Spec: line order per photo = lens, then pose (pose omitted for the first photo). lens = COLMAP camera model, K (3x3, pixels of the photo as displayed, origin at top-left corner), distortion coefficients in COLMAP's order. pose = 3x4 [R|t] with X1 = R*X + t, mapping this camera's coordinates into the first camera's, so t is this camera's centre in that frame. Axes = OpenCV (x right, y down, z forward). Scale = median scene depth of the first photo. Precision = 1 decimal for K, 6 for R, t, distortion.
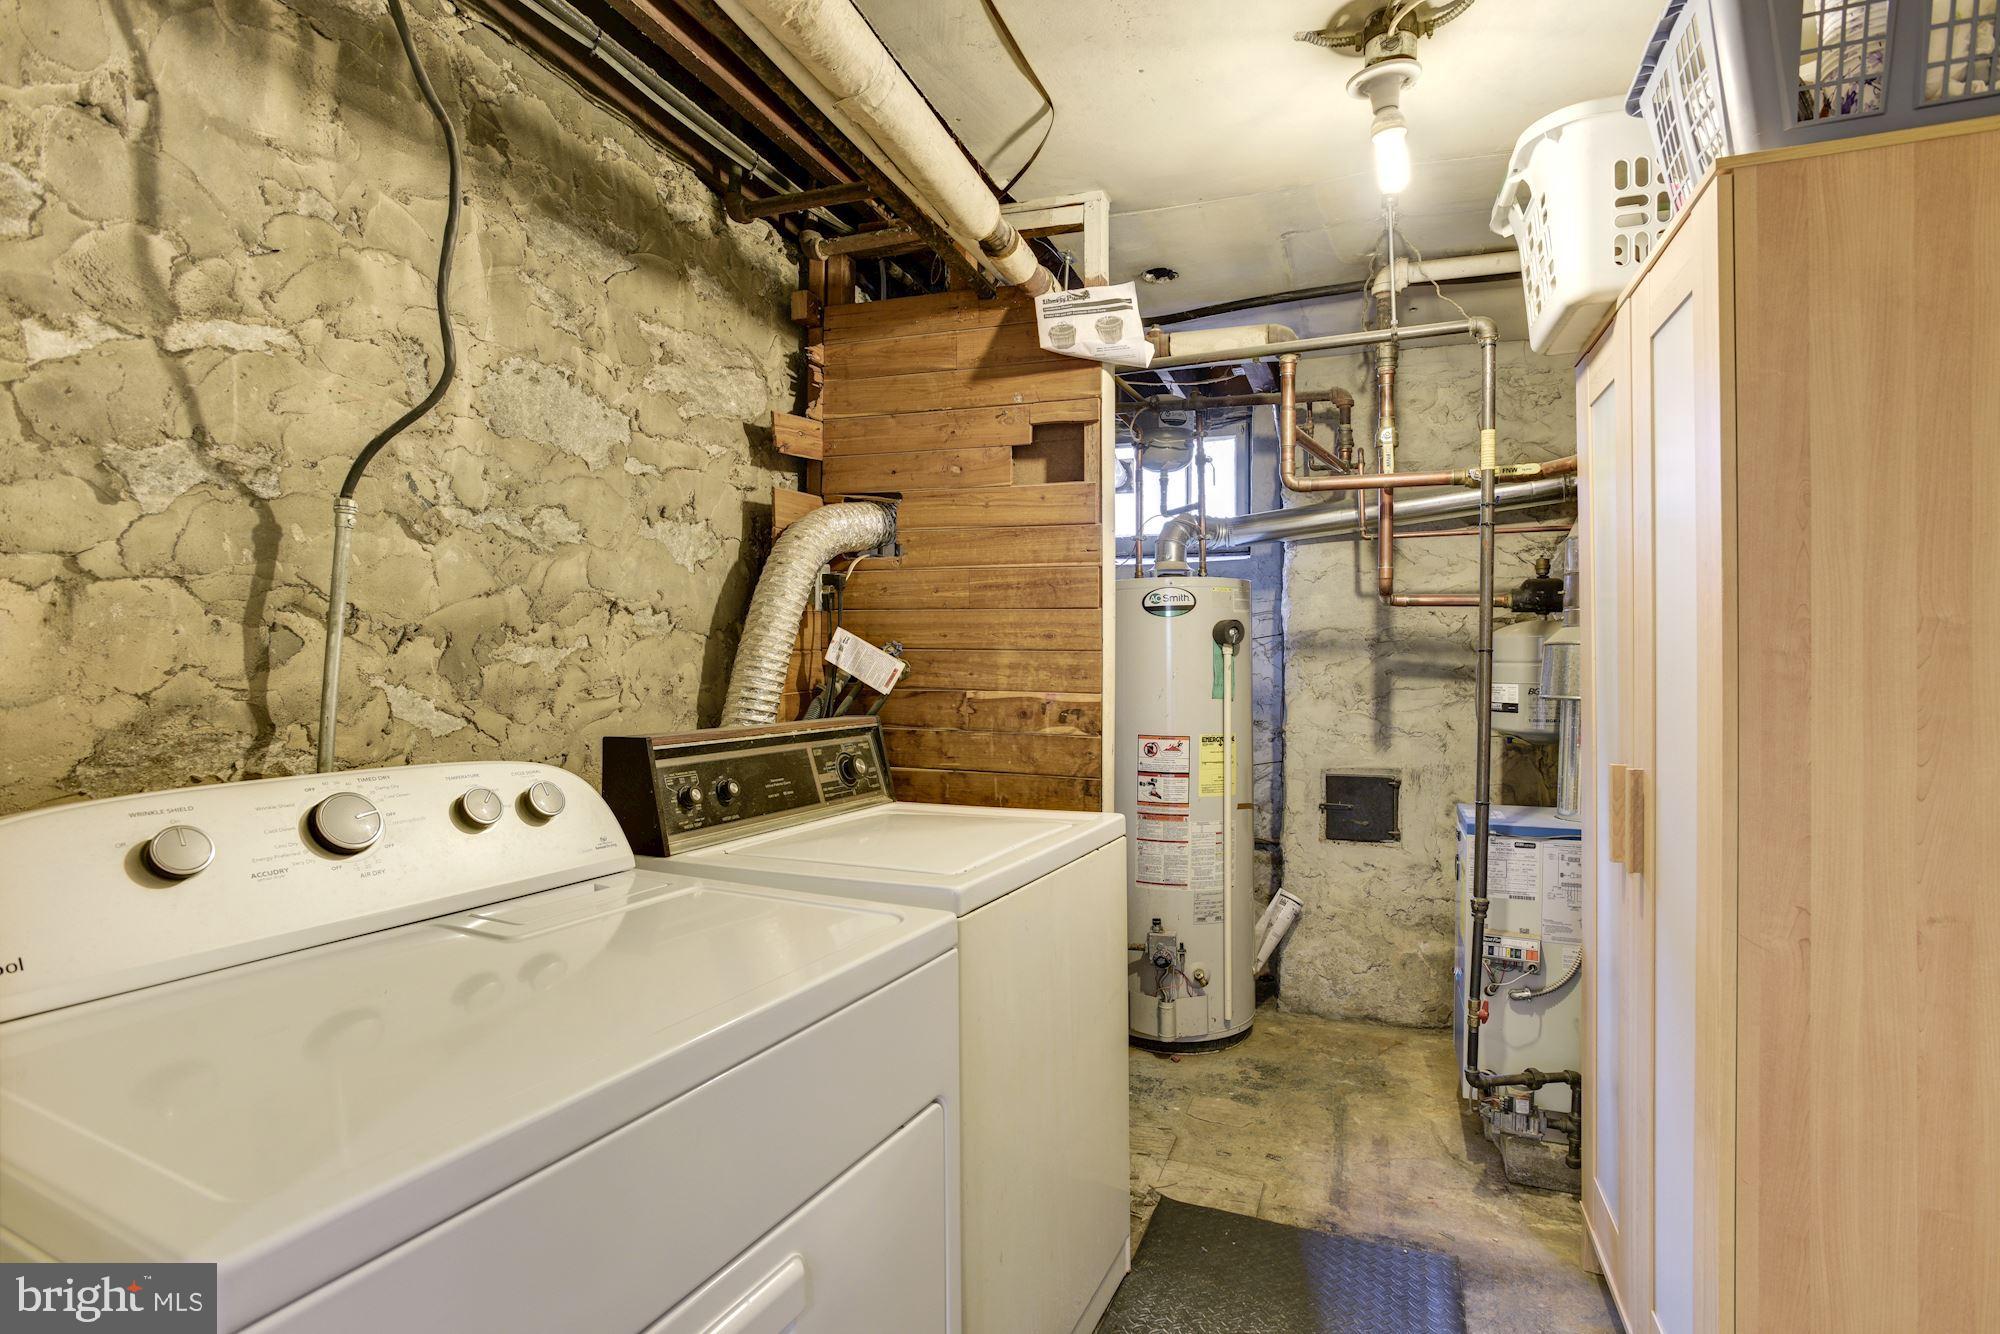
lens RADIAL K [[966.4, 0, 1010.3], [0, 966.4, 673.3], [0, 0, 1]] dist [-0.042504, 0.022312]
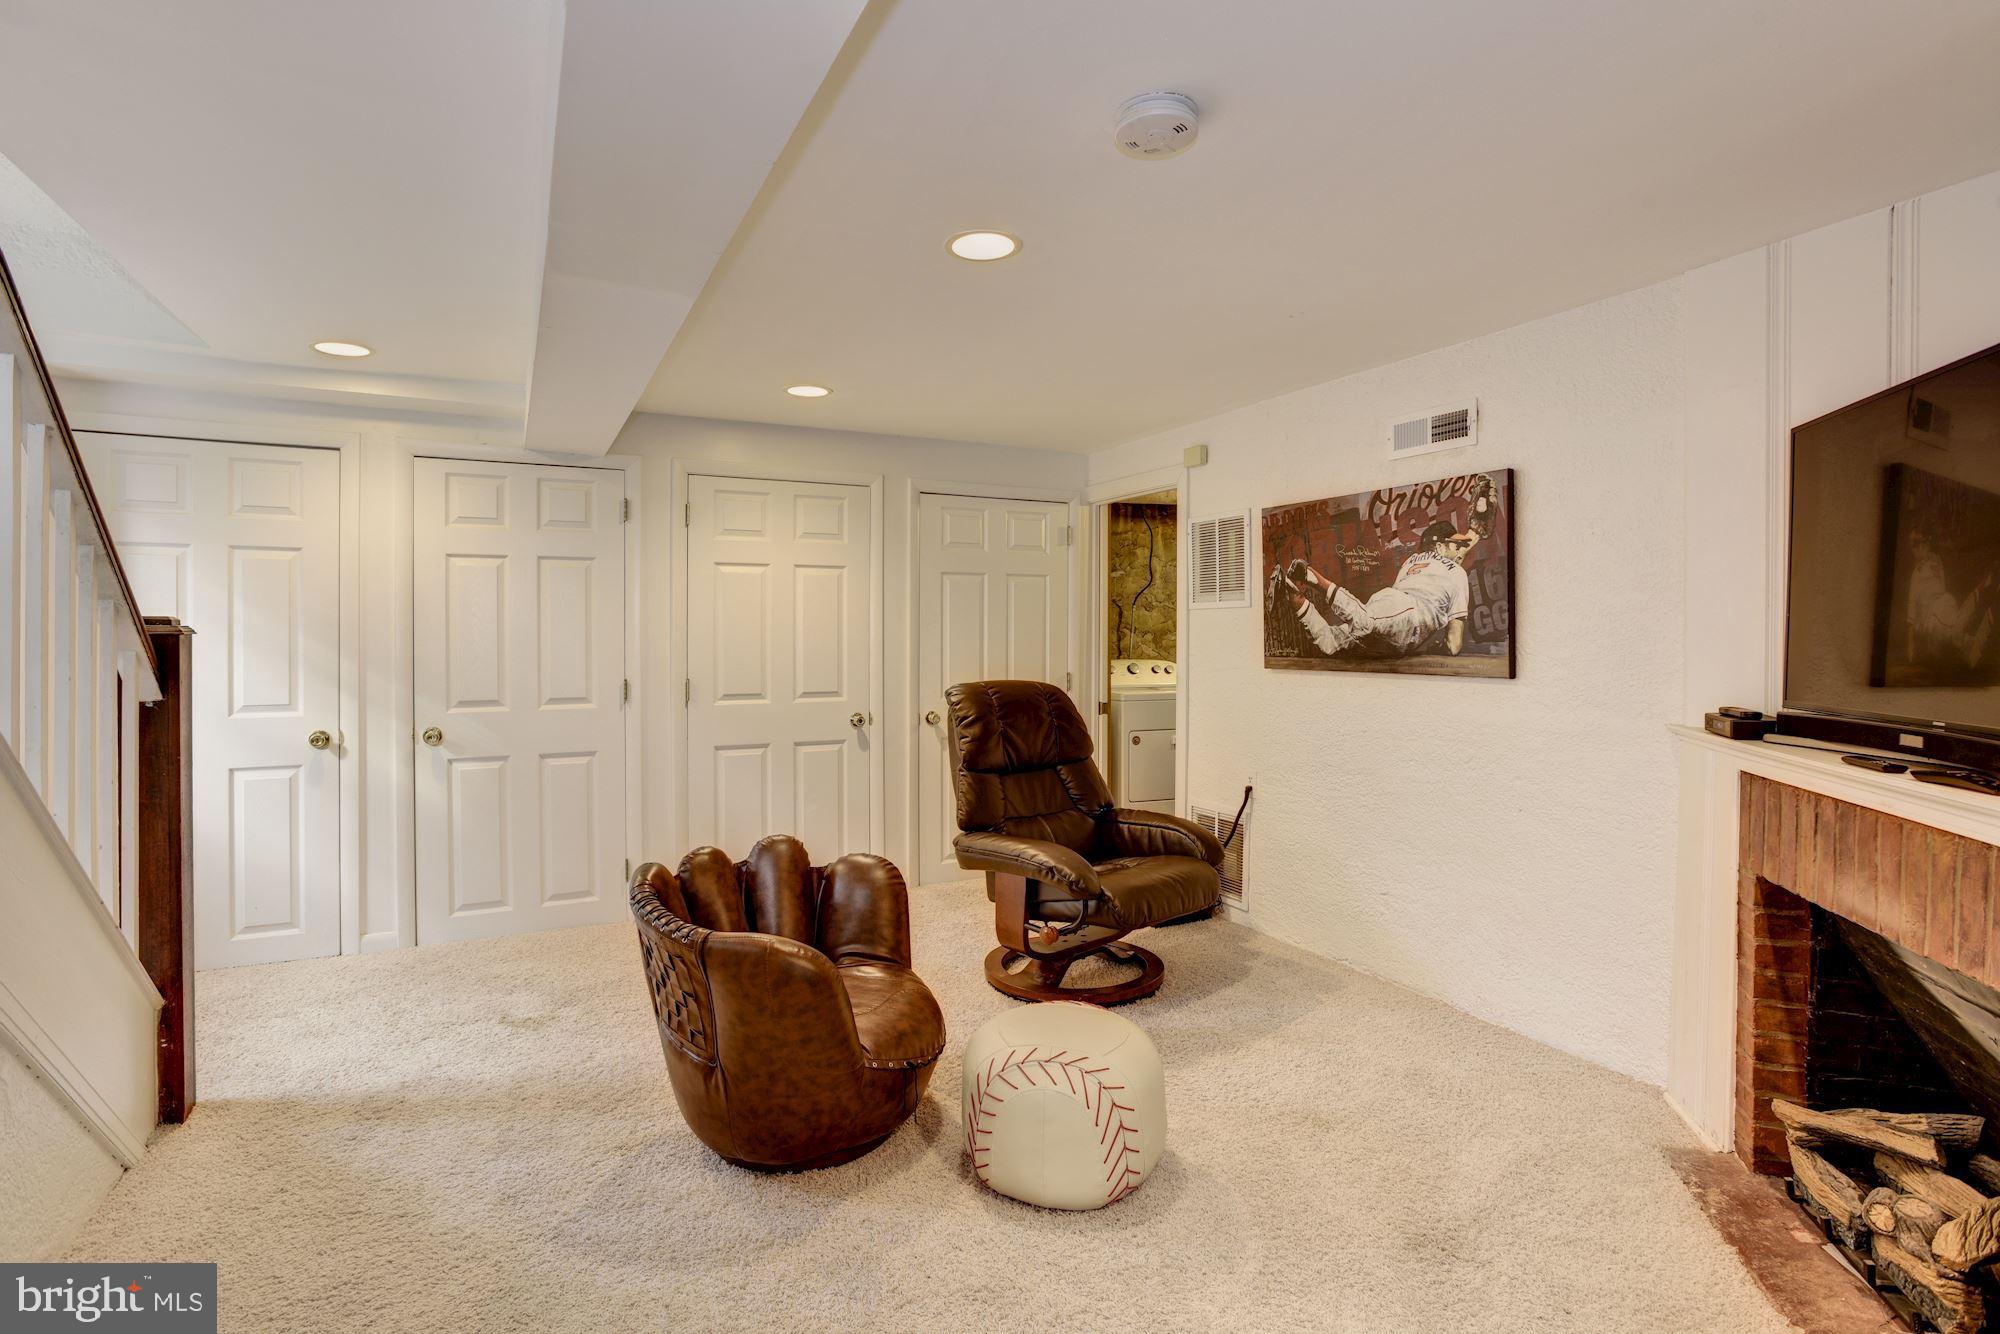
lens RADIAL K [[966.4, 0, 1002.7], [0, 966.4, 657.8], [0, 0, 1]] dist [-0.042504, 0.022312]
pose [[0.727604, 0.006864, -0.685963, 2.117266], [0.002397, 0.999918, 0.012548, 0.019223], [0.685993, -0.010775, 0.727529, -2.937235]]
